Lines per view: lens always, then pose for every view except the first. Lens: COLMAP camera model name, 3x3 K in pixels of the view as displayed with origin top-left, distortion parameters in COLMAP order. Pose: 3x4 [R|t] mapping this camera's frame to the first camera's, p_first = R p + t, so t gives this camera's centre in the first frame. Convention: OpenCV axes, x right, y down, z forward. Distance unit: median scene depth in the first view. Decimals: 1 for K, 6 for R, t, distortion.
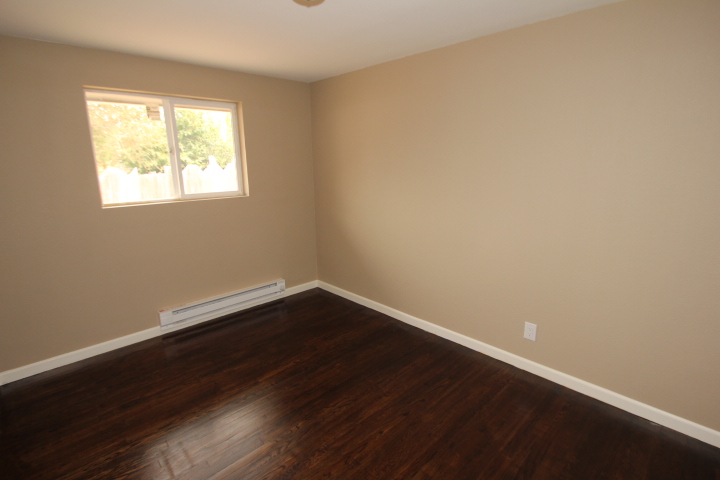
lens RADIAL K [[349.2, 0, 359.9], [0, 349.2, 239.5], [0, 0, 1]] dist [-0.012458, -0.000343]
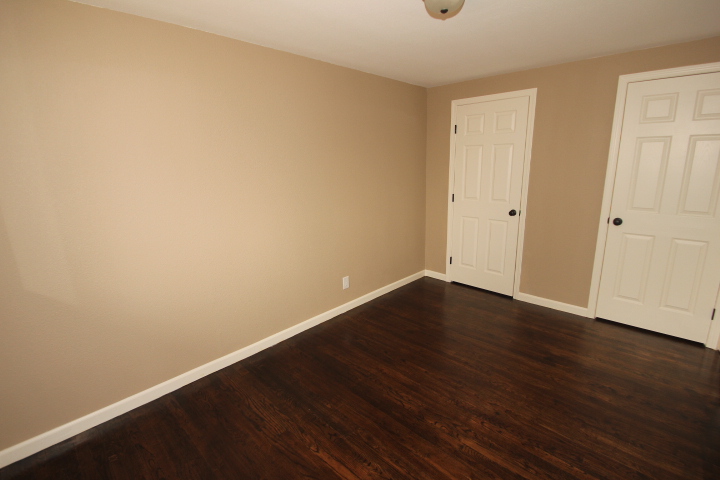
lens RADIAL K [[341.3, 0, 362.3], [0, 341.3, 238.1], [0, 0, 1]] dist [0.018390, 0.000526]
pose [[-0.044320, -0.211497, 0.976373, -0.894550], [0.245767, 0.944990, 0.215855, -0.208097], [-0.968315, 0.249527, 0.010098, 0.917627]]
